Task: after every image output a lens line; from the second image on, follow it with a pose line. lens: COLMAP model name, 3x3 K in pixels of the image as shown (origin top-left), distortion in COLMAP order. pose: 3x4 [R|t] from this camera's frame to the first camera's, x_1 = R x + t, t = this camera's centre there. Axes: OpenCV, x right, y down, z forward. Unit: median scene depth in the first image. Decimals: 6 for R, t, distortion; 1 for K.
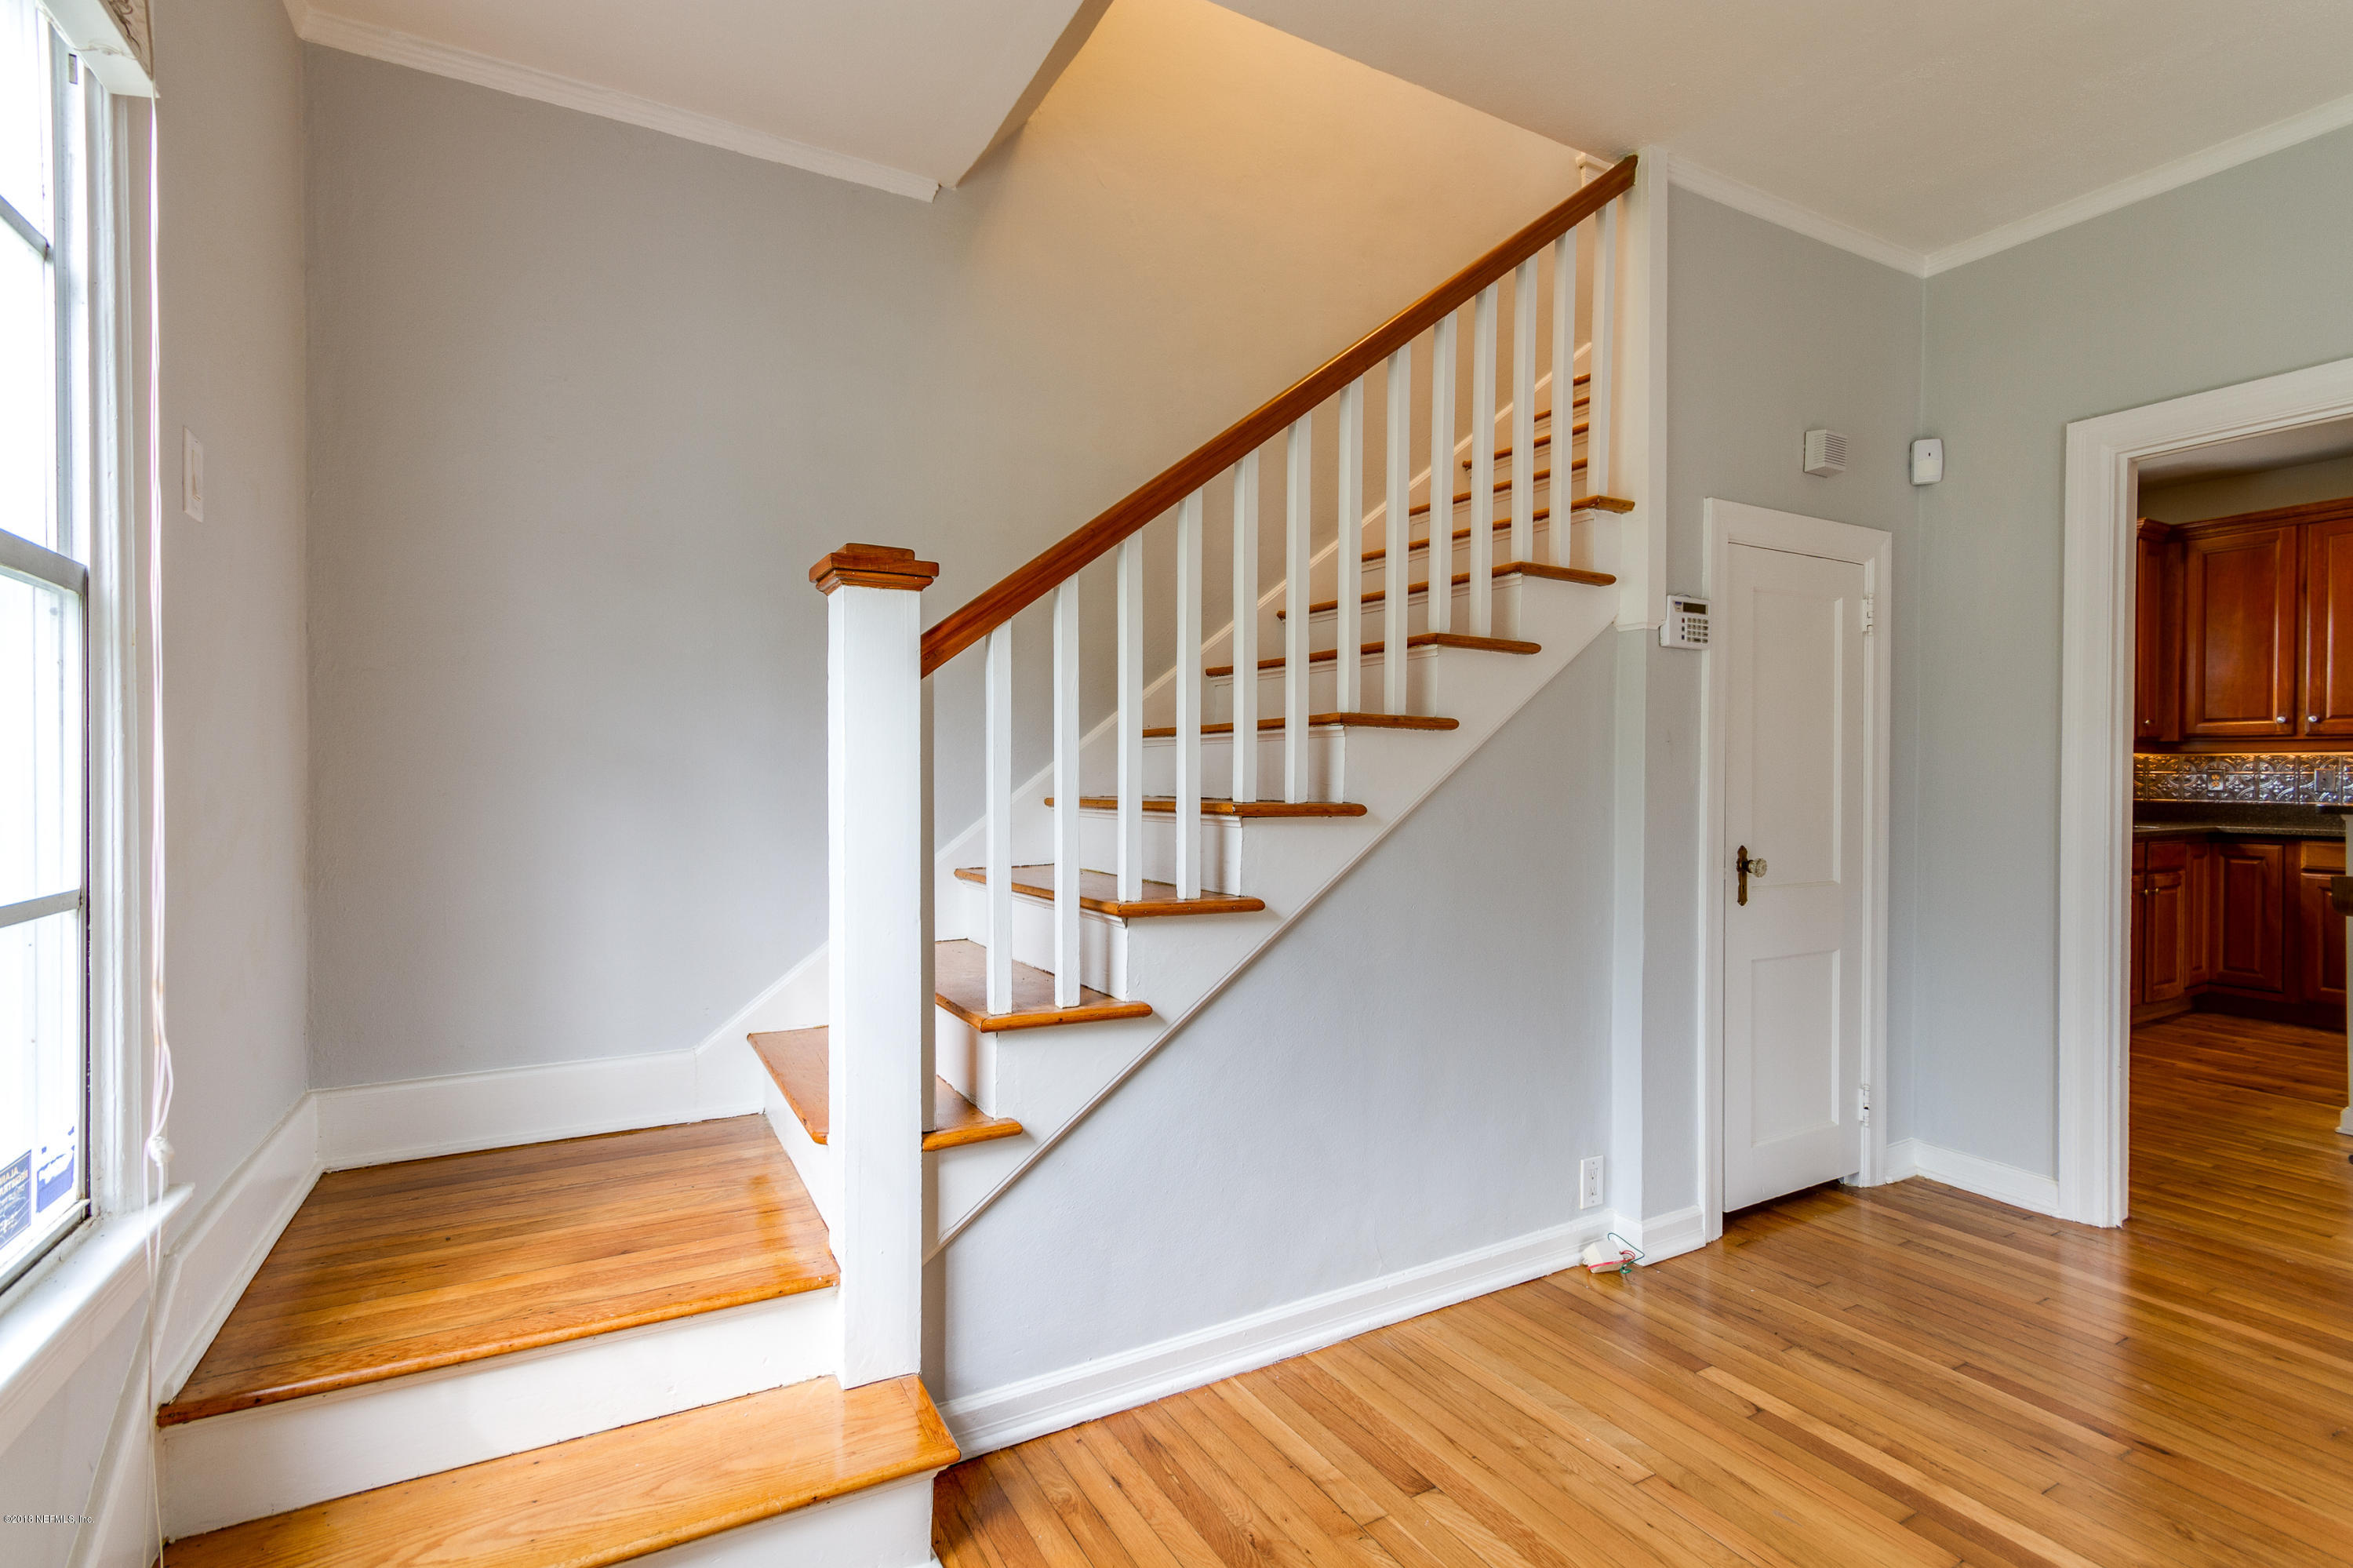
lens RADIAL K [[1082.4, 0, 1166.4], [0, 1082.4, 783.8], [0, 0, 1]] dist [0.002365, 0.000661]
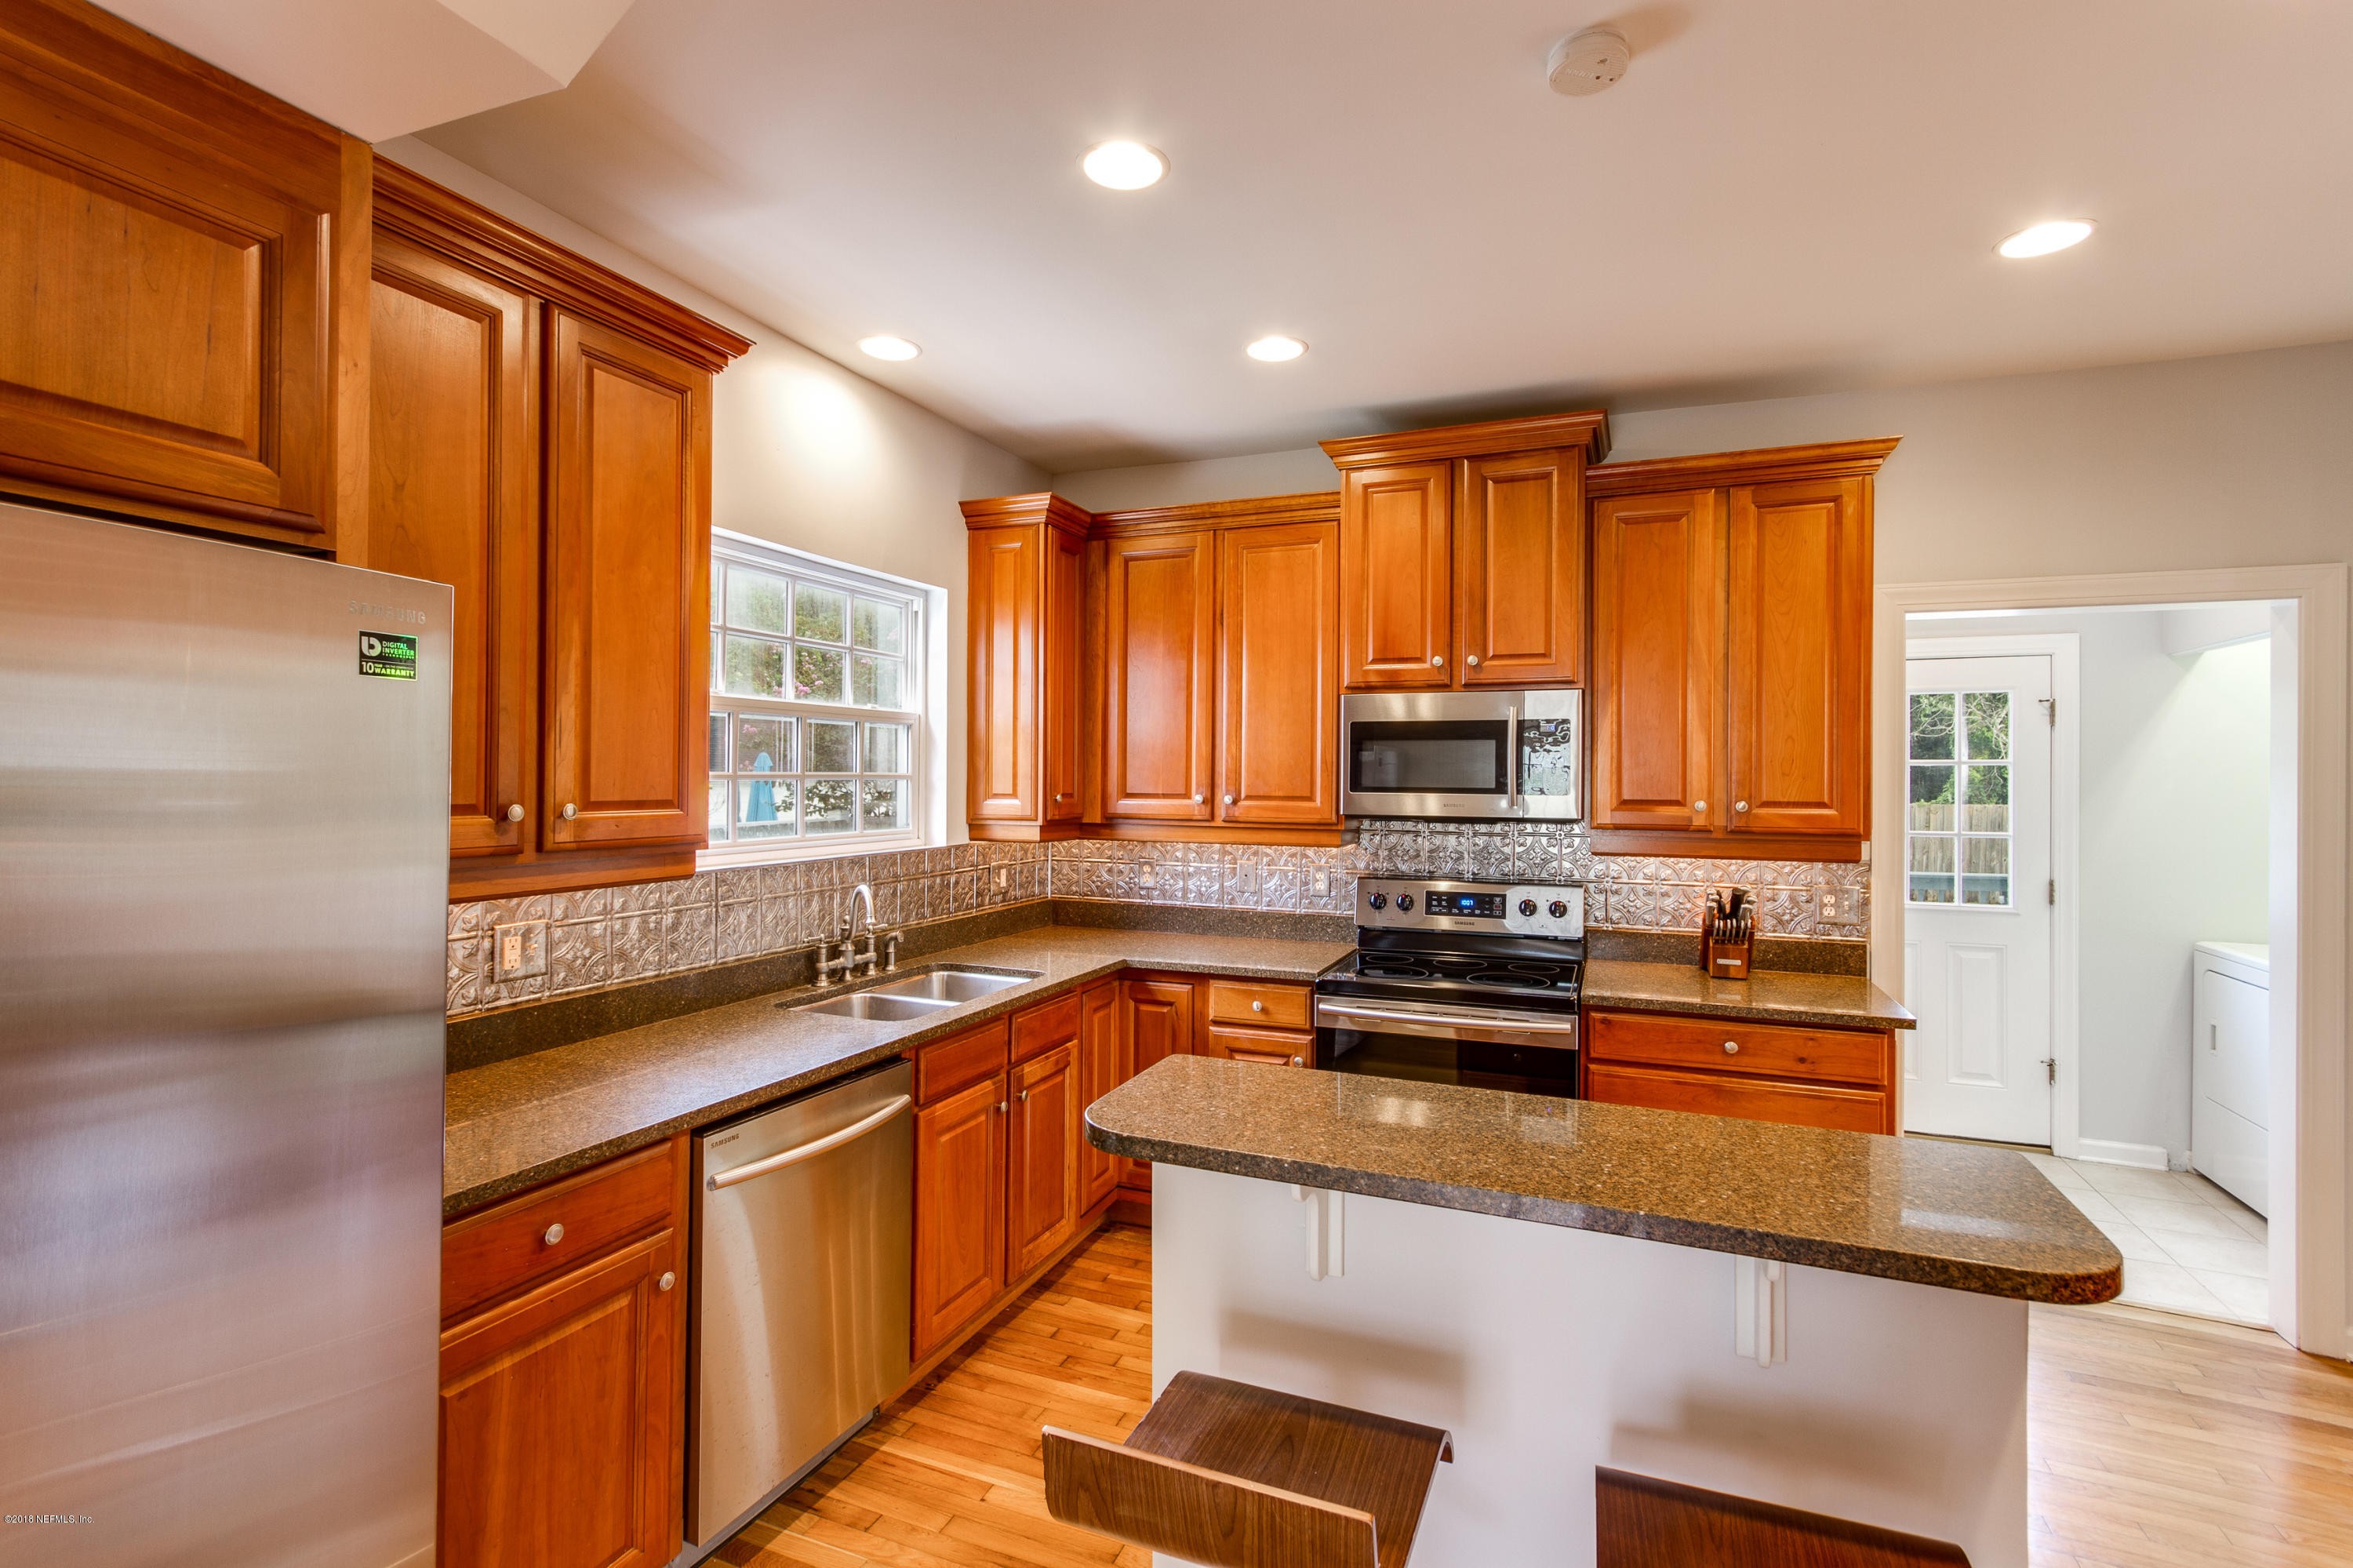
lens RADIAL K [[1095.3, 0, 1176.1], [0, 1095.3, 779.8], [0, 0, 1]] dist [0.001309, 0.000054]
pose [[0.775179, 0.005852, 0.631715, 0.556532], [-0.002603, 0.999978, -0.006069, -0.067108], [-0.631736, 0.003060, 0.775177, 0.447444]]
